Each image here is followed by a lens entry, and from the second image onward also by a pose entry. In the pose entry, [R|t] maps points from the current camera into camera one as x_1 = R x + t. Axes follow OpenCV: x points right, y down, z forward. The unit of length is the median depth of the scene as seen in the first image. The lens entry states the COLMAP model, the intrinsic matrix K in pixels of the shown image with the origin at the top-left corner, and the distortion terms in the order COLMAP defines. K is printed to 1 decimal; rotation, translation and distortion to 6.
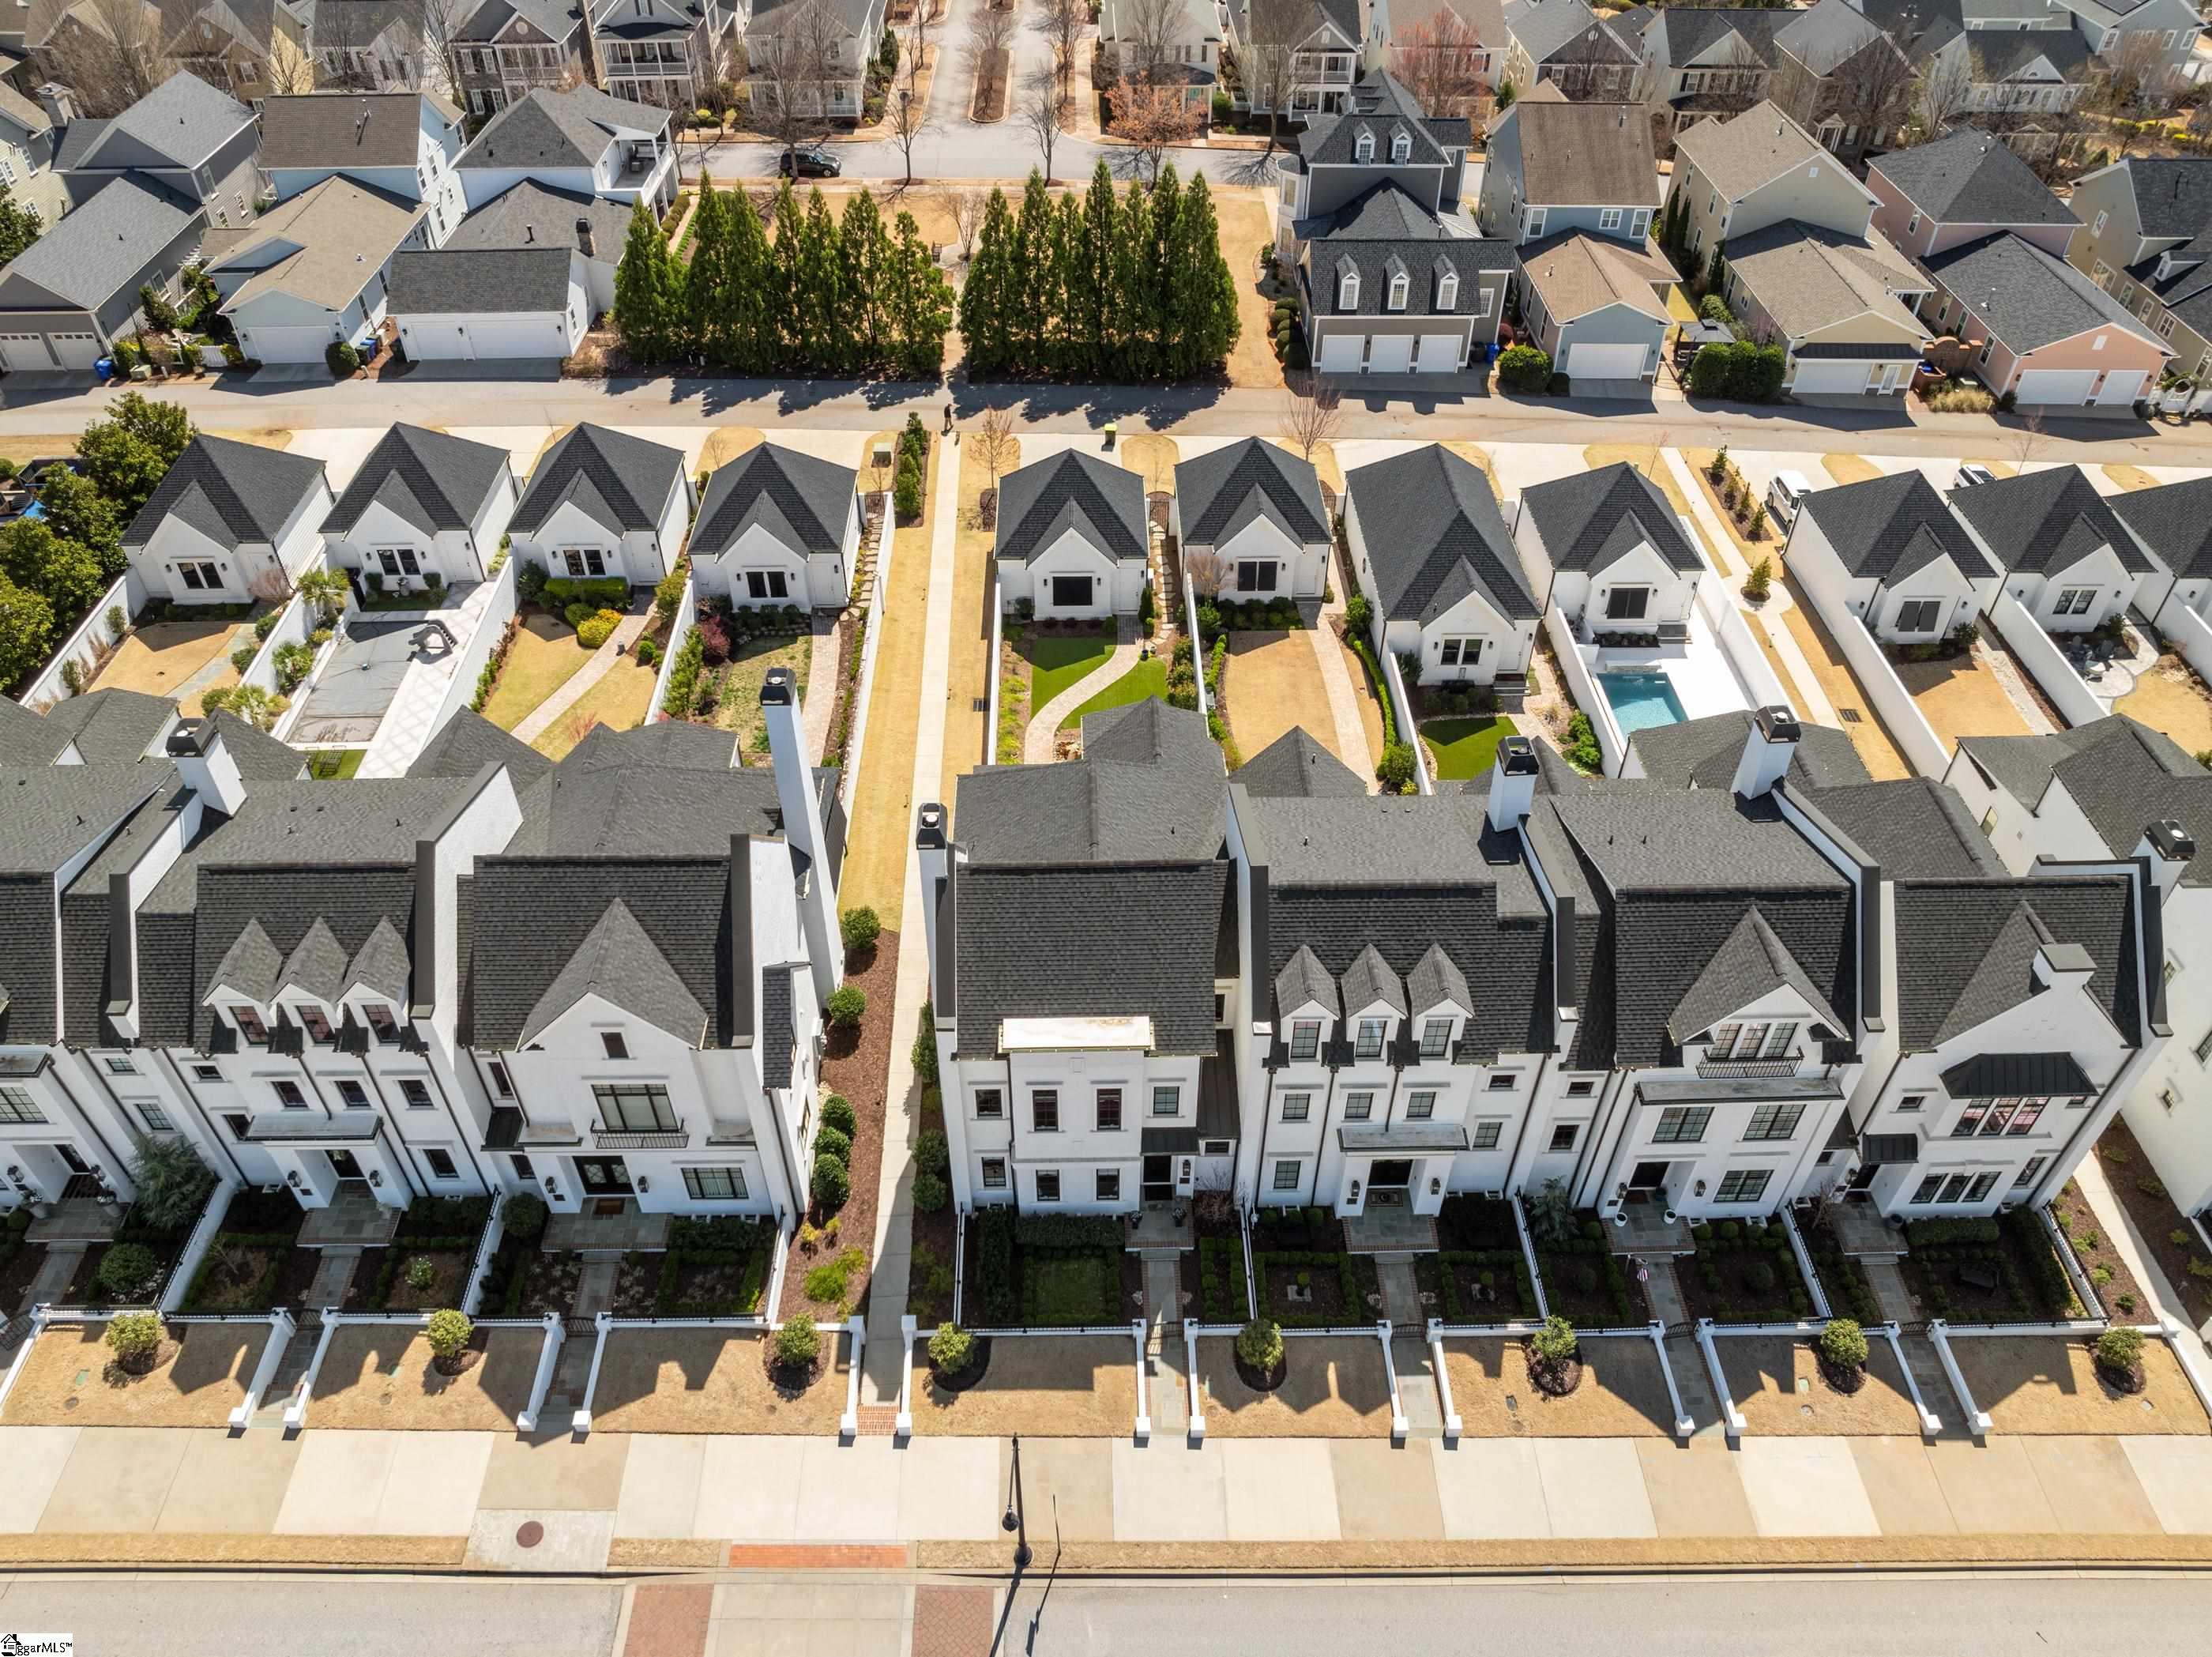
lens RADIAL K [[1579.8, 0, 1096.6], [0, 1579.8, 828.2], [0, 0, 1]] dist [-0.052841, 0.012536]
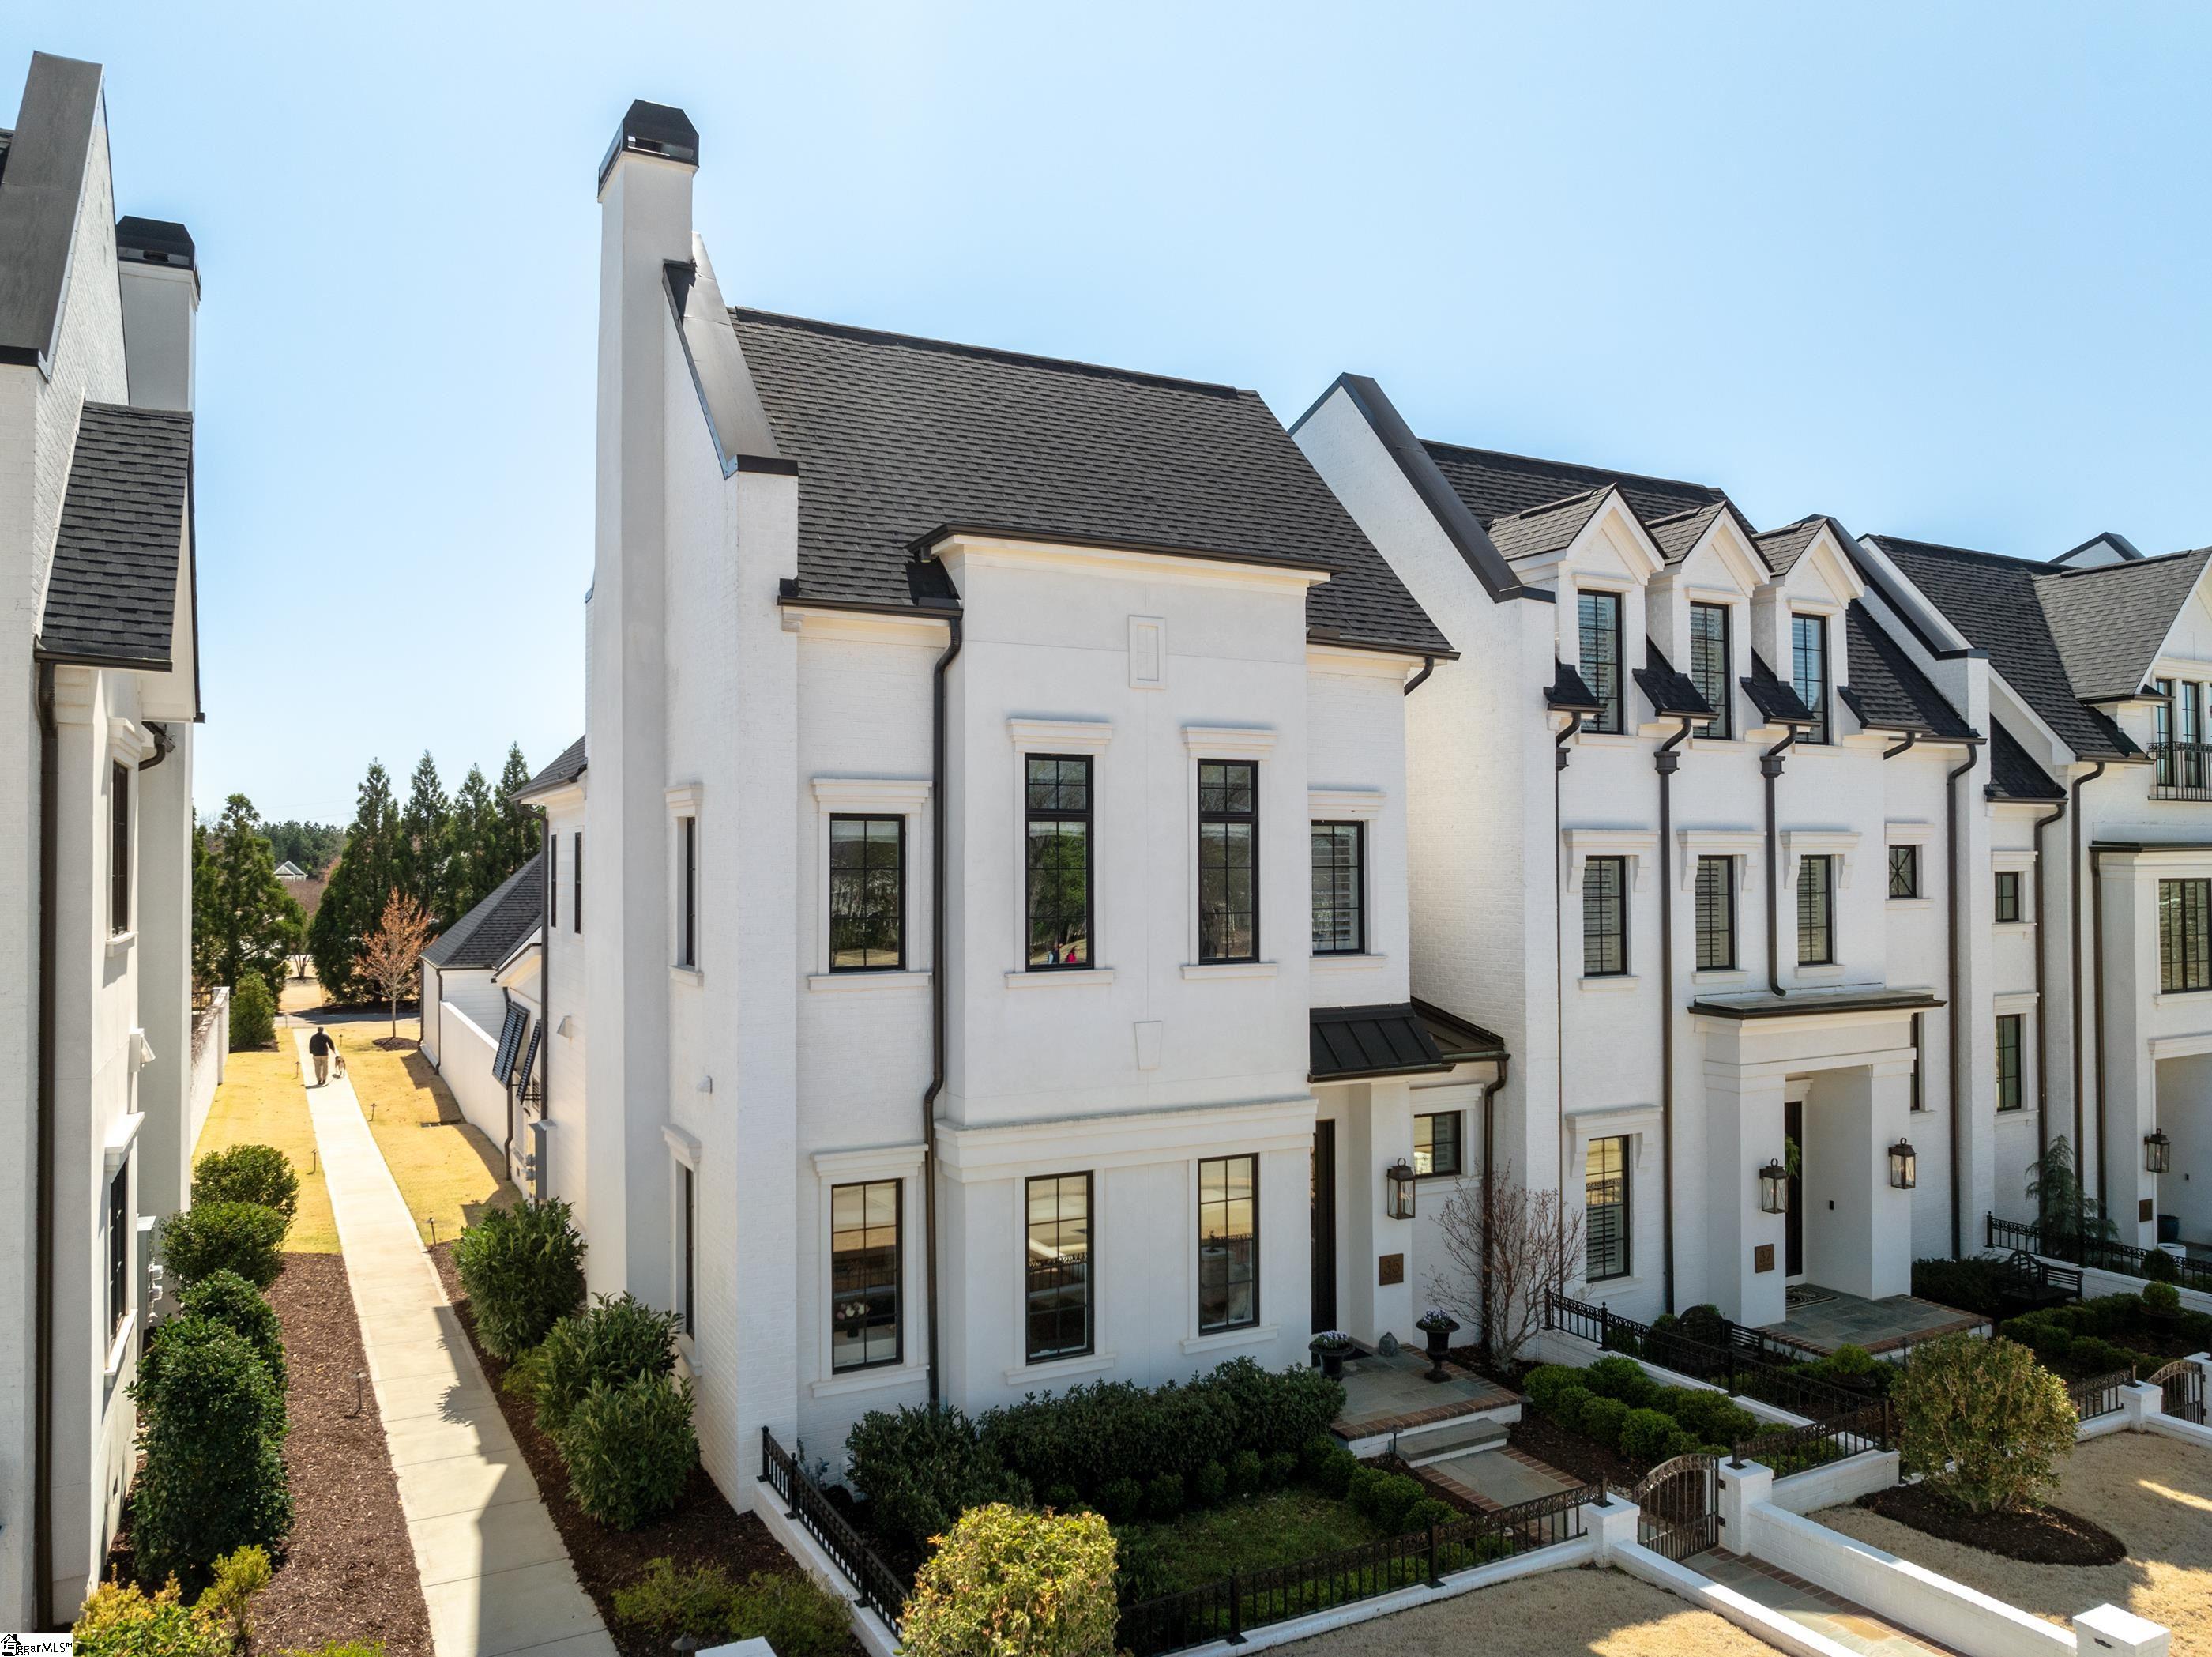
lens RADIAL K [[1579.8, 0, 1119.9], [0, 1579.8, 830.8], [0, 0, 1]] dist [-0.052841, 0.012536]
pose [[0.889516, 0.008861, 0.456818, -0.156564], [0.312058, 0.718515, -0.621576, 0.351393], [-0.333738, 0.695455, 0.636365, 0.739735]]
